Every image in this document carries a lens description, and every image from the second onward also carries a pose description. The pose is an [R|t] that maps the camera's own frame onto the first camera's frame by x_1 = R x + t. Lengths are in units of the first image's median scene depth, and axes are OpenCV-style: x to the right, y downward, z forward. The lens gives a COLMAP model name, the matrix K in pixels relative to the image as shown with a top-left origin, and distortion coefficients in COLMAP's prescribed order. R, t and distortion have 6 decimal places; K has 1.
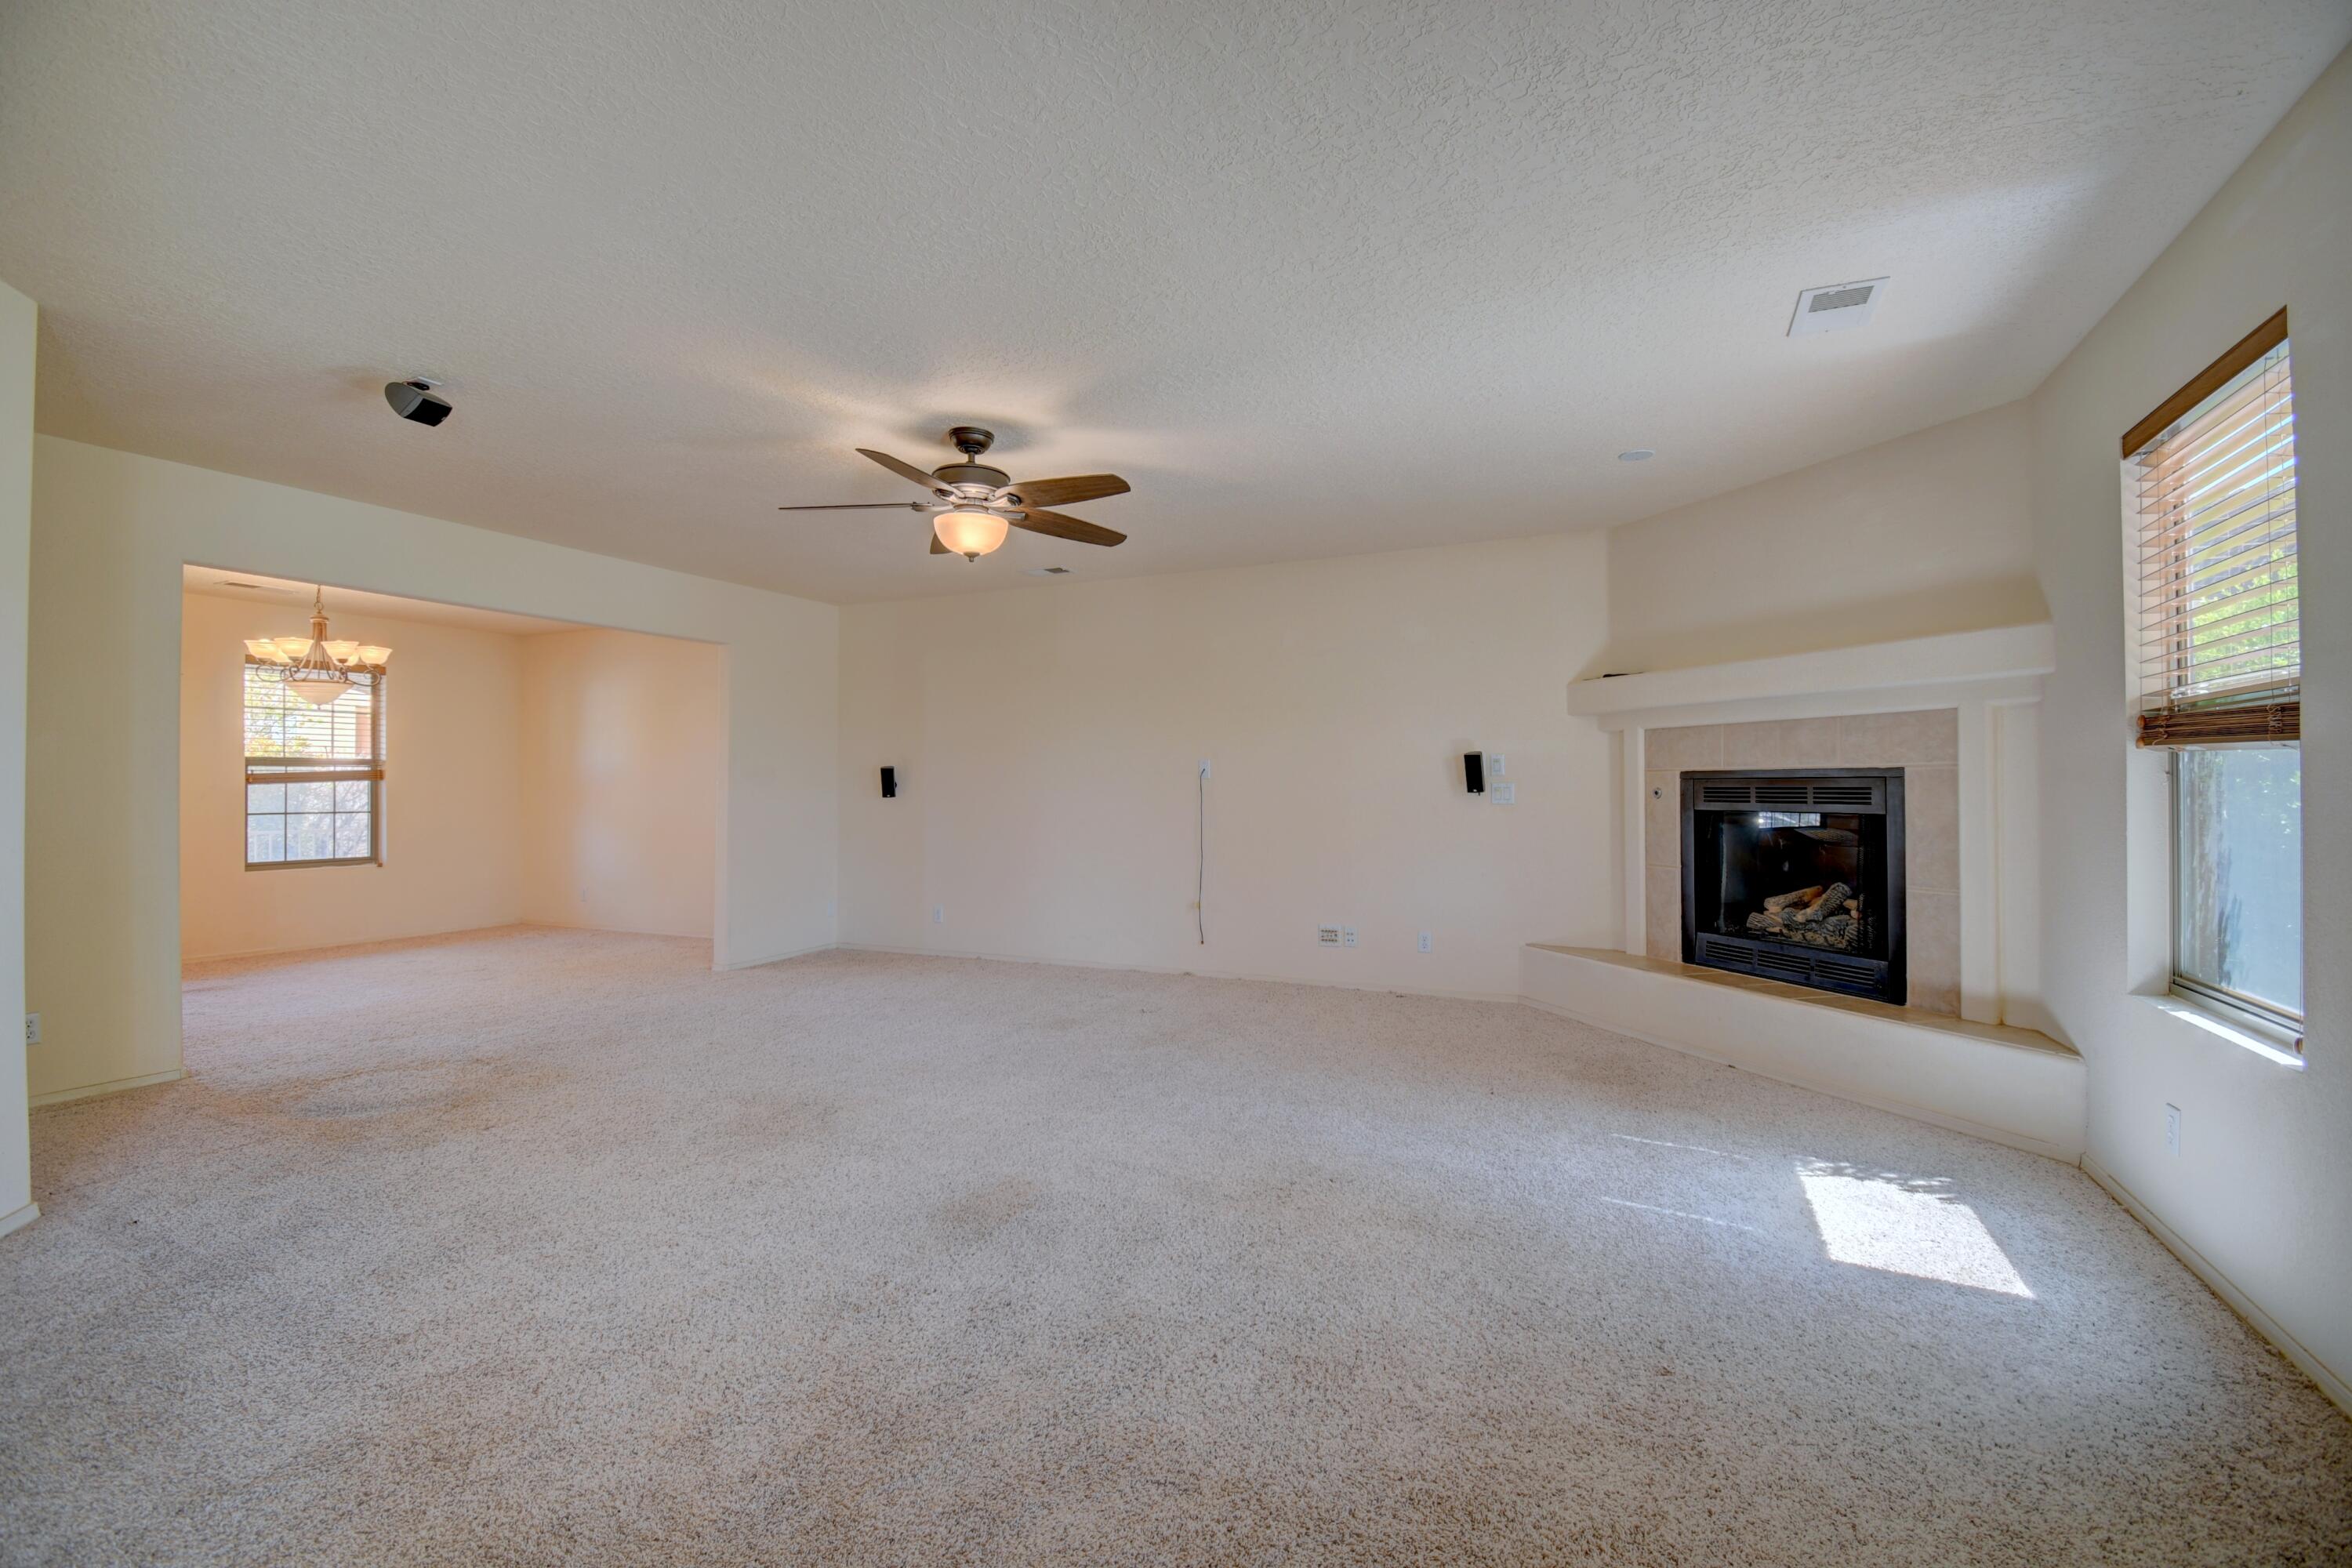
lens RADIAL K [[1044.8, 0, 1157.2], [0, 1044.8, 771.1], [0, 0, 1]] dist [-0.005001, -0.008202]
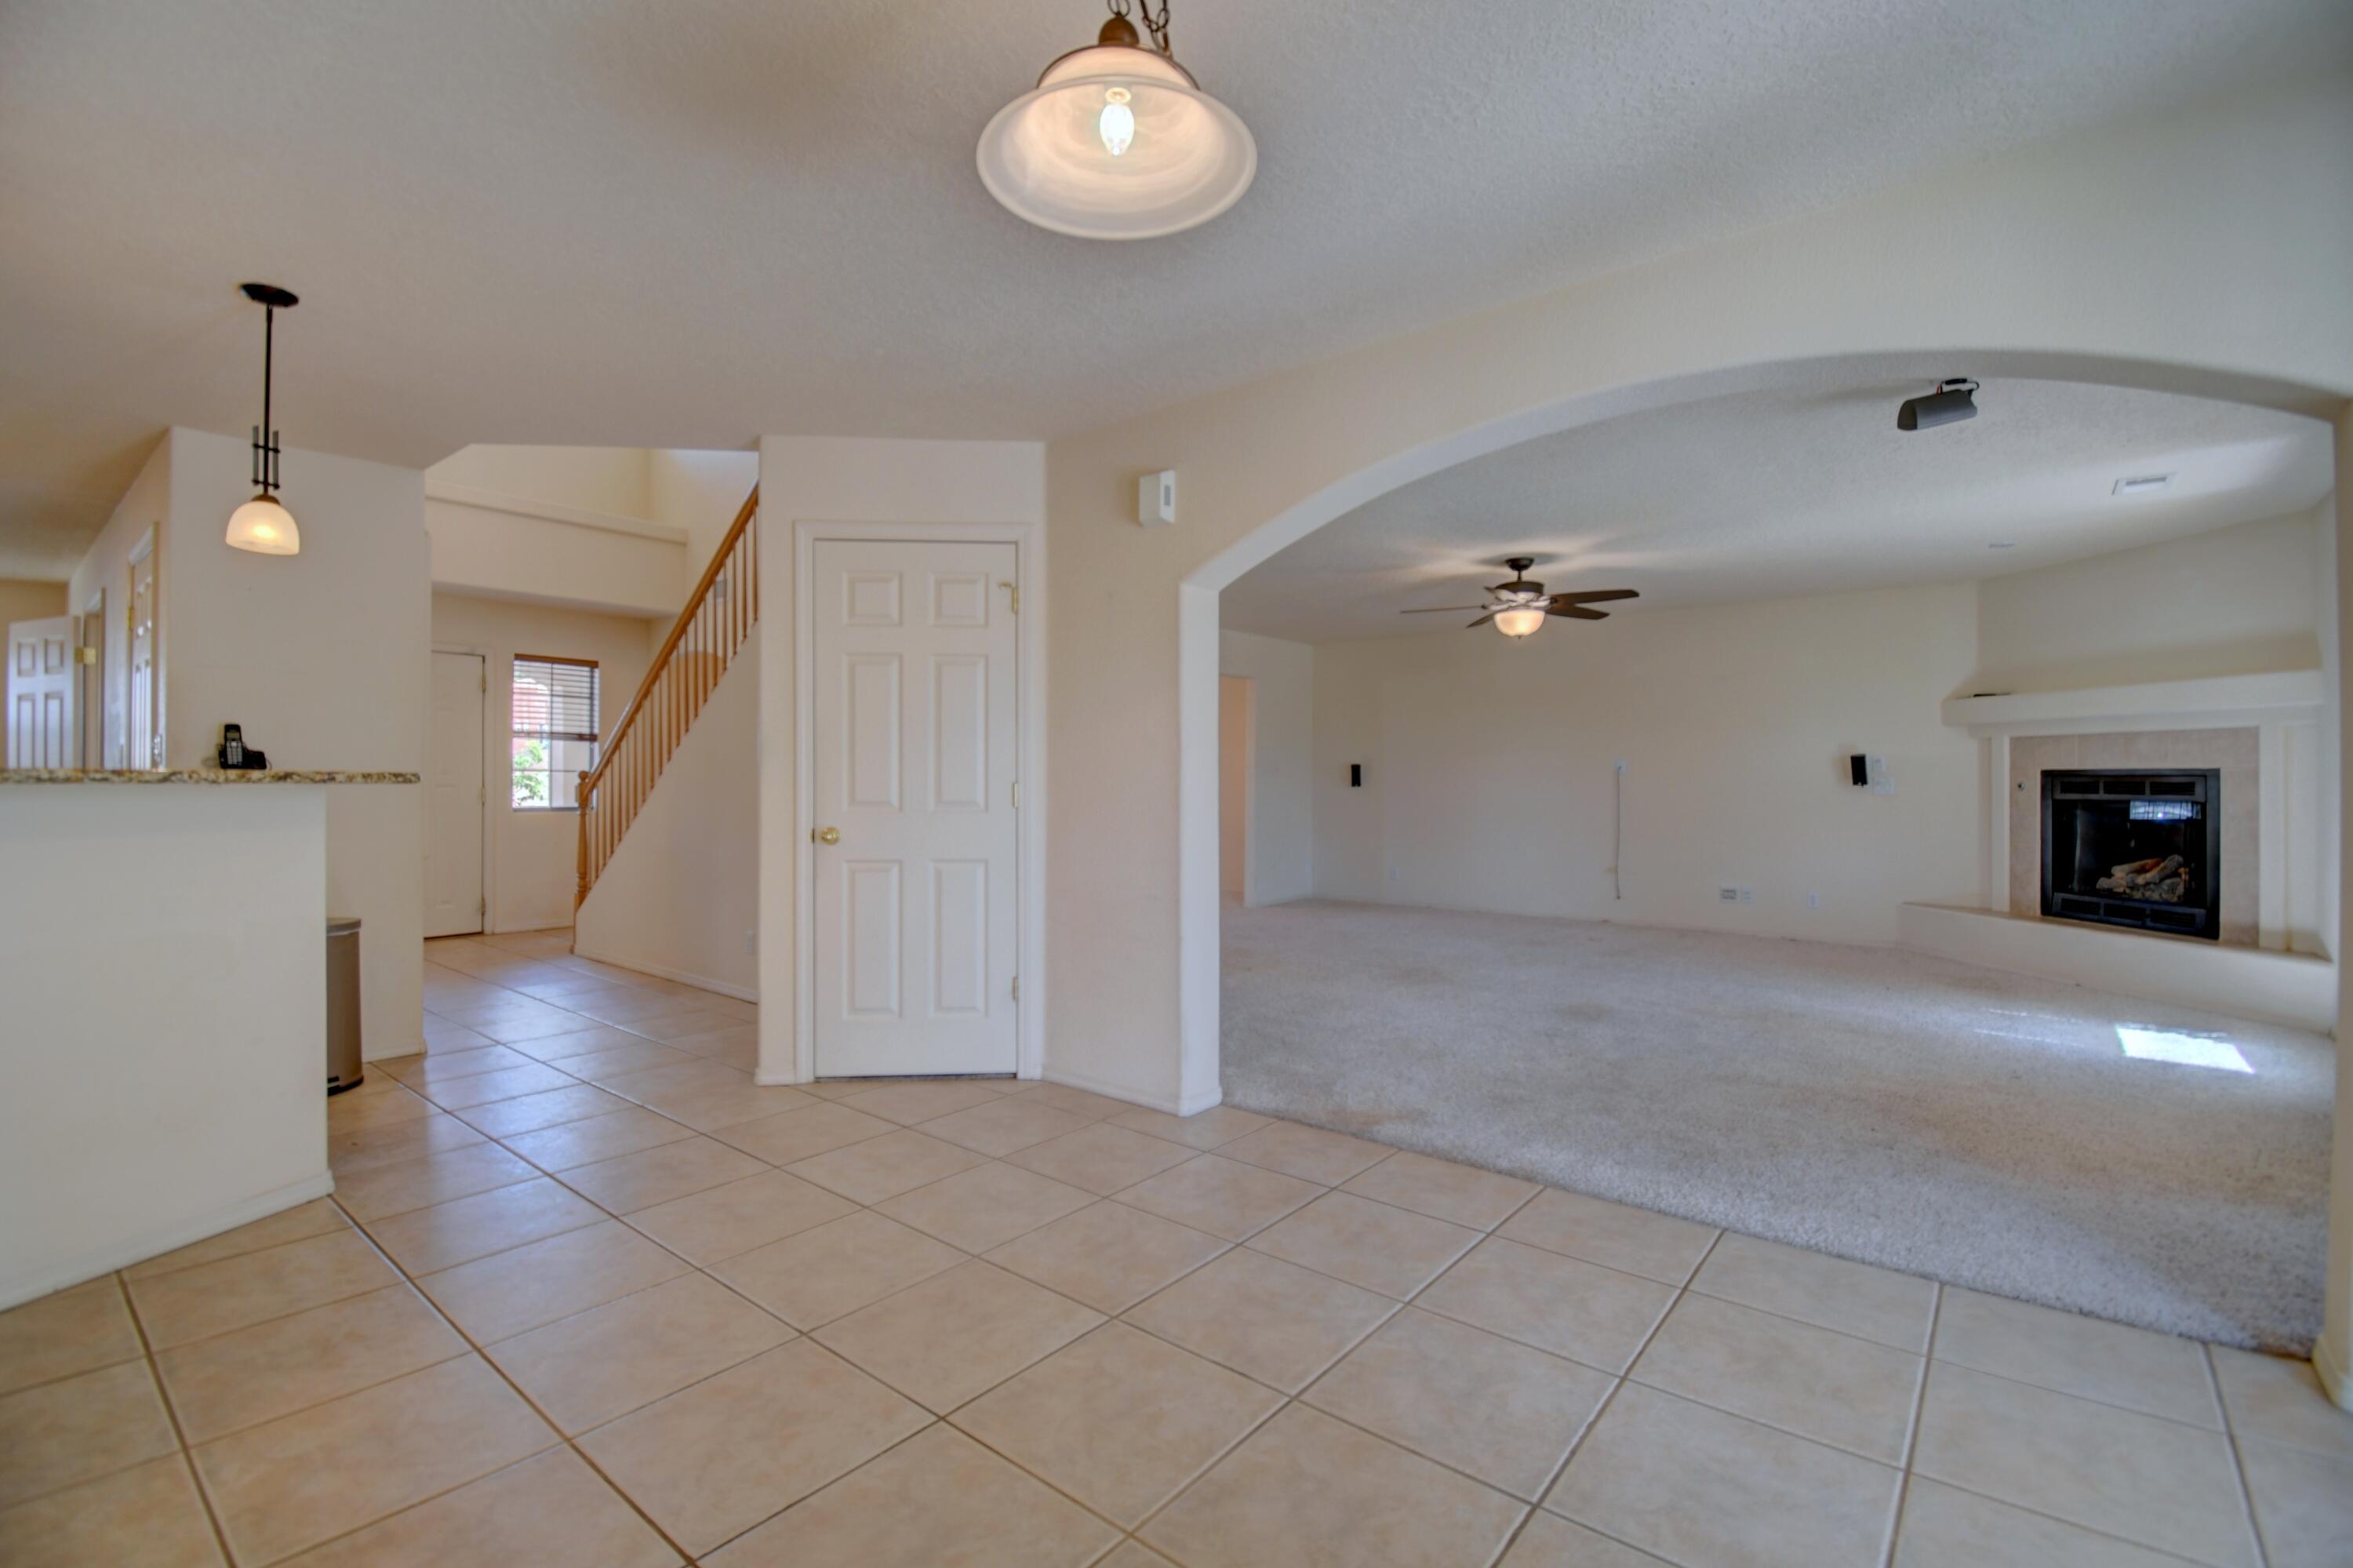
lens RADIAL K [[1045.3, 0, 1160.6], [0, 1045.3, 772.8], [0, 0, 1]] dist [-0.005001, -0.008202]
pose [[0.966224, 0.003498, -0.257679, -0.258944], [-0.000946, 0.999949, 0.010028, -0.009036], [0.257701, -0.009445, 0.966179, -0.611495]]
